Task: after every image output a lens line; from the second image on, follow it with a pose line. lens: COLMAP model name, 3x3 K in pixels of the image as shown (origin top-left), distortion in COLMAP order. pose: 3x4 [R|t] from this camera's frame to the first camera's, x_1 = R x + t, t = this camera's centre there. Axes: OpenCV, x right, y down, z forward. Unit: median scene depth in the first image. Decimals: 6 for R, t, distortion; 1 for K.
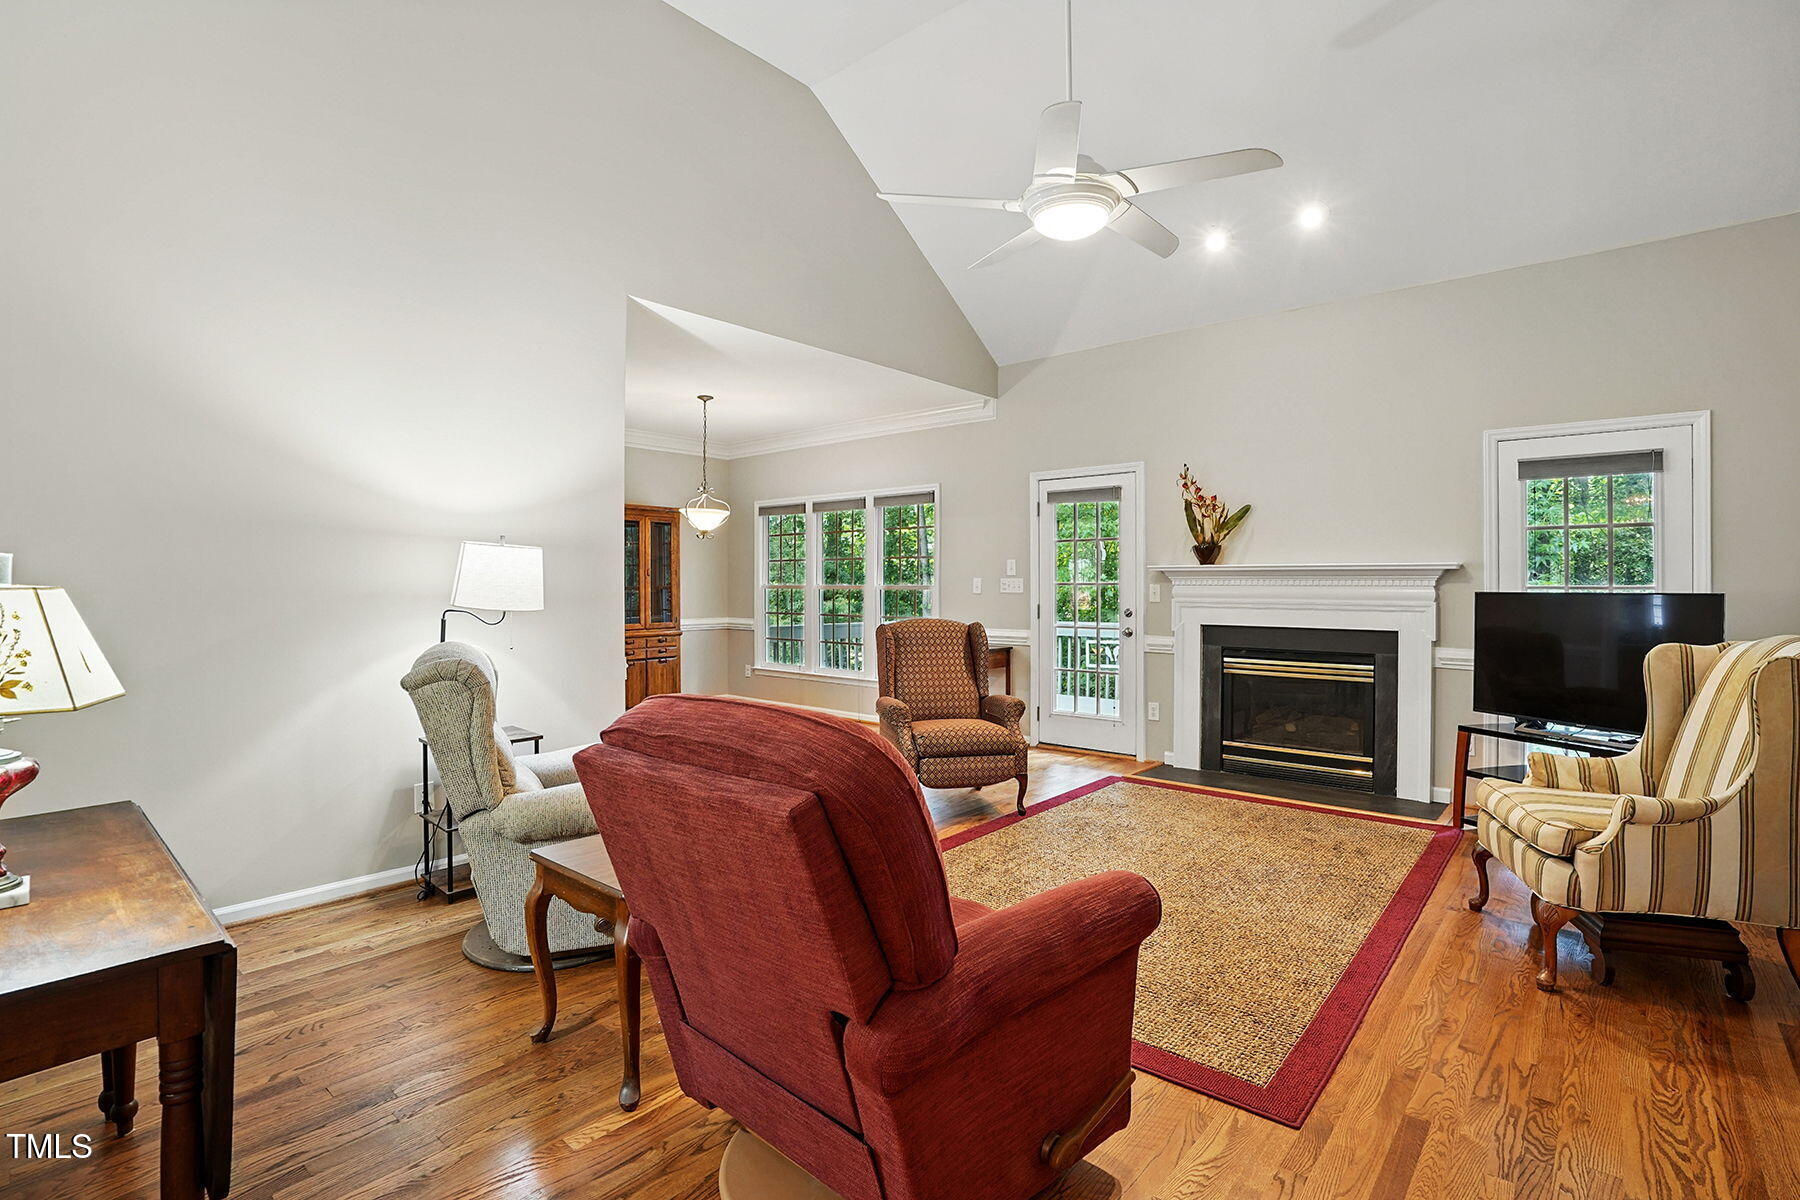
lens RADIAL K [[849.9, 0, 906.7], [0, 849.9, 592.0], [0, 0, 1]] dist [-0.042149, 0.014416]
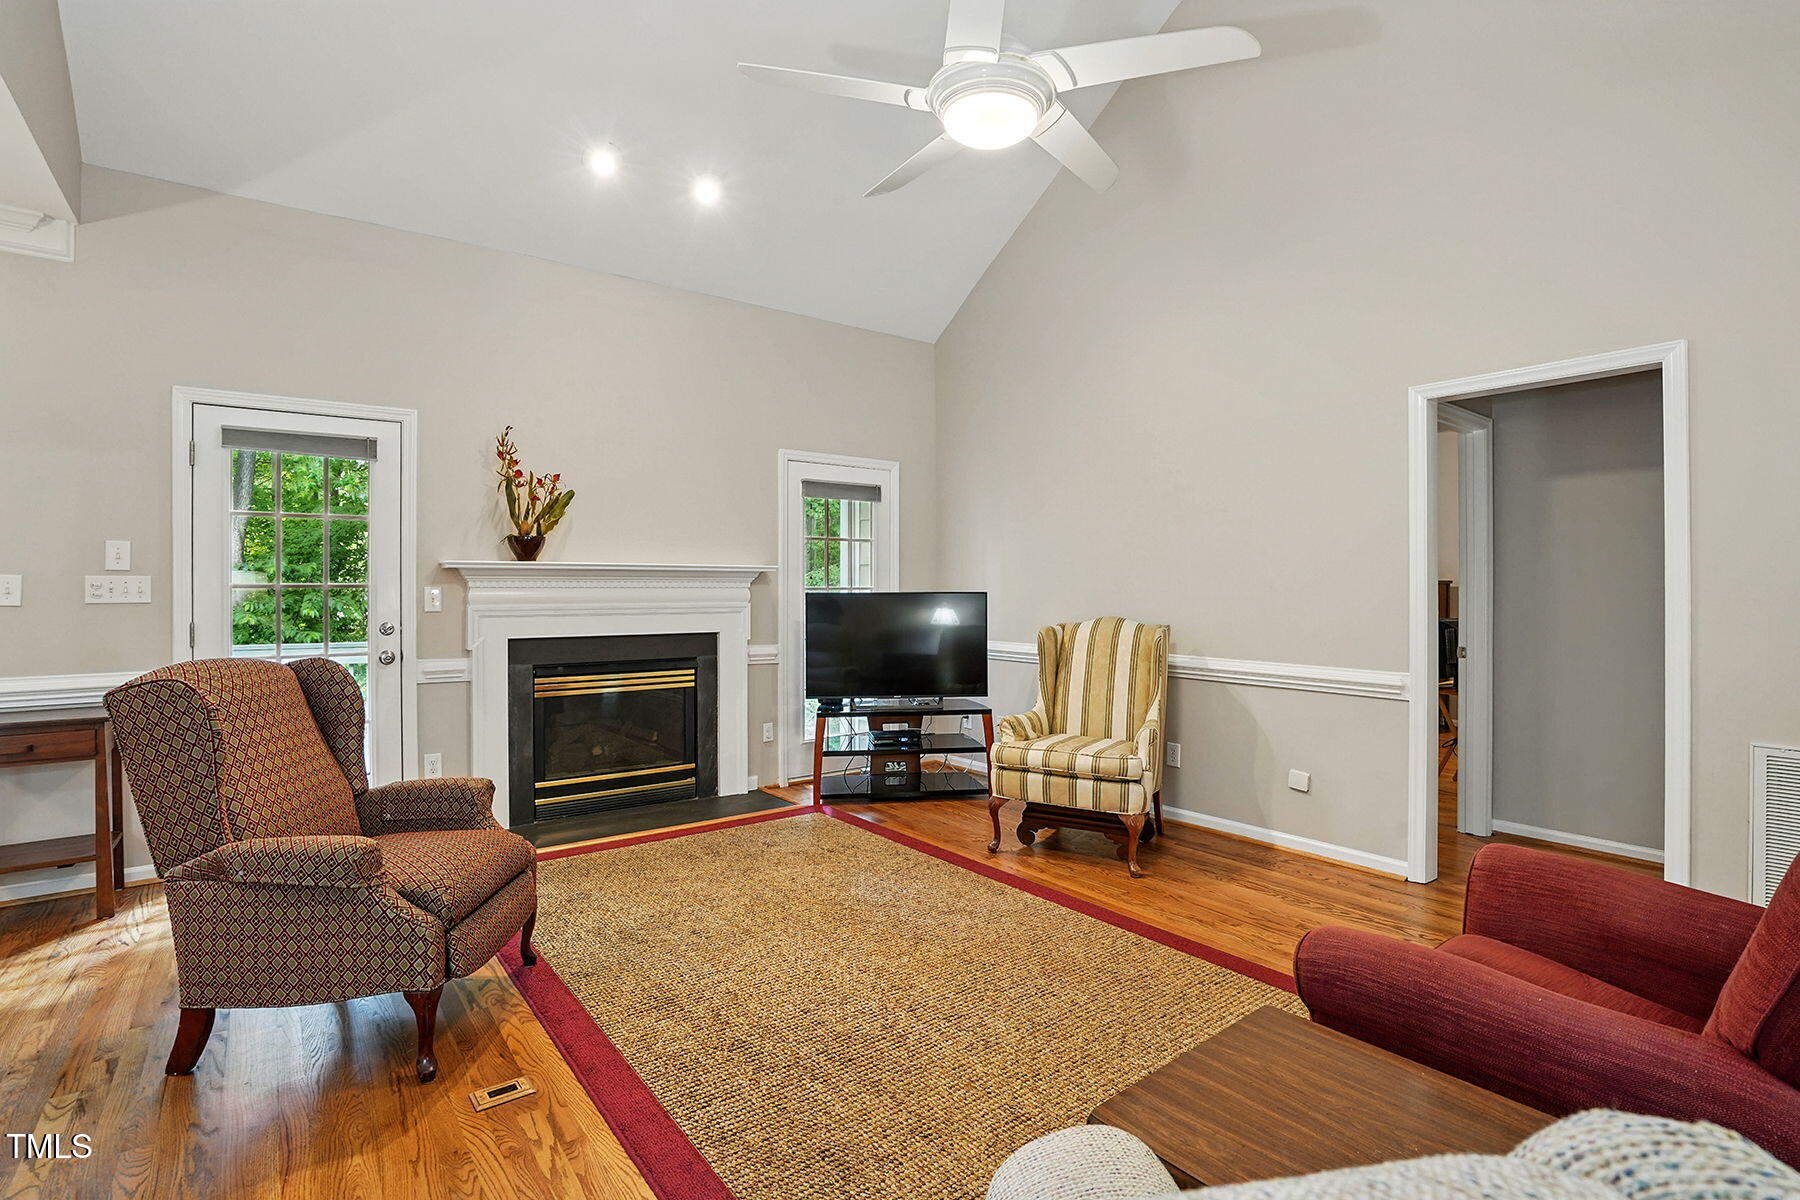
lens RADIAL K [[849.9, 0, 891.4], [0, 849.9, 587.0], [0, 0, 1]] dist [-0.042149, 0.014416]
pose [[0.223523, -0.000929, 0.974698, -0.323957], [0.009932, 0.999950, -0.001325, -0.004162], [-0.974648, 0.009977, 0.223521, 0.501314]]
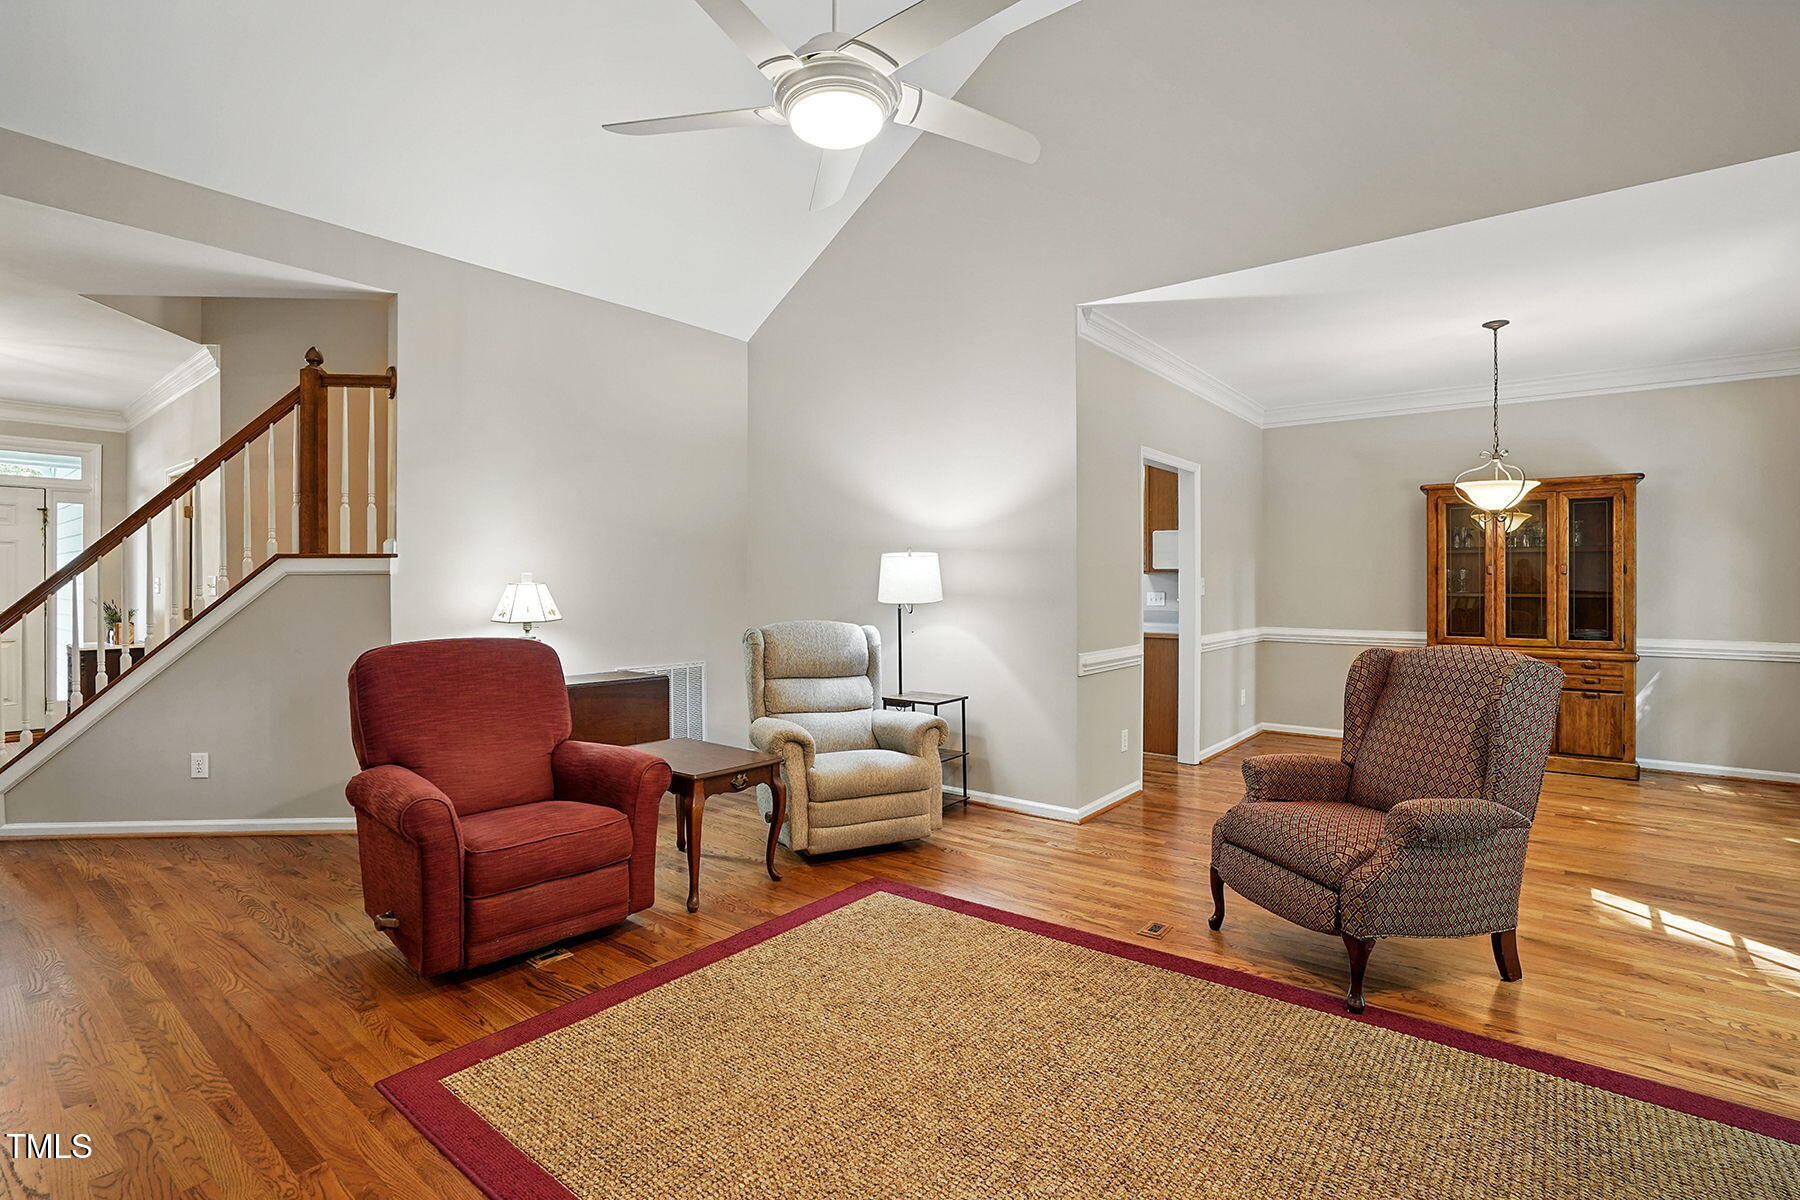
lens RADIAL K [[849.9, 0, 882.8], [0, 849.9, 585.0], [0, 0, 1]] dist [-0.042149, 0.014416]
pose [[0.023380, 0.001267, -0.999726, 0.554147], [-0.011250, 0.999936, 0.001004, -0.005429], [0.999663, 0.011223, 0.023392, 0.576226]]
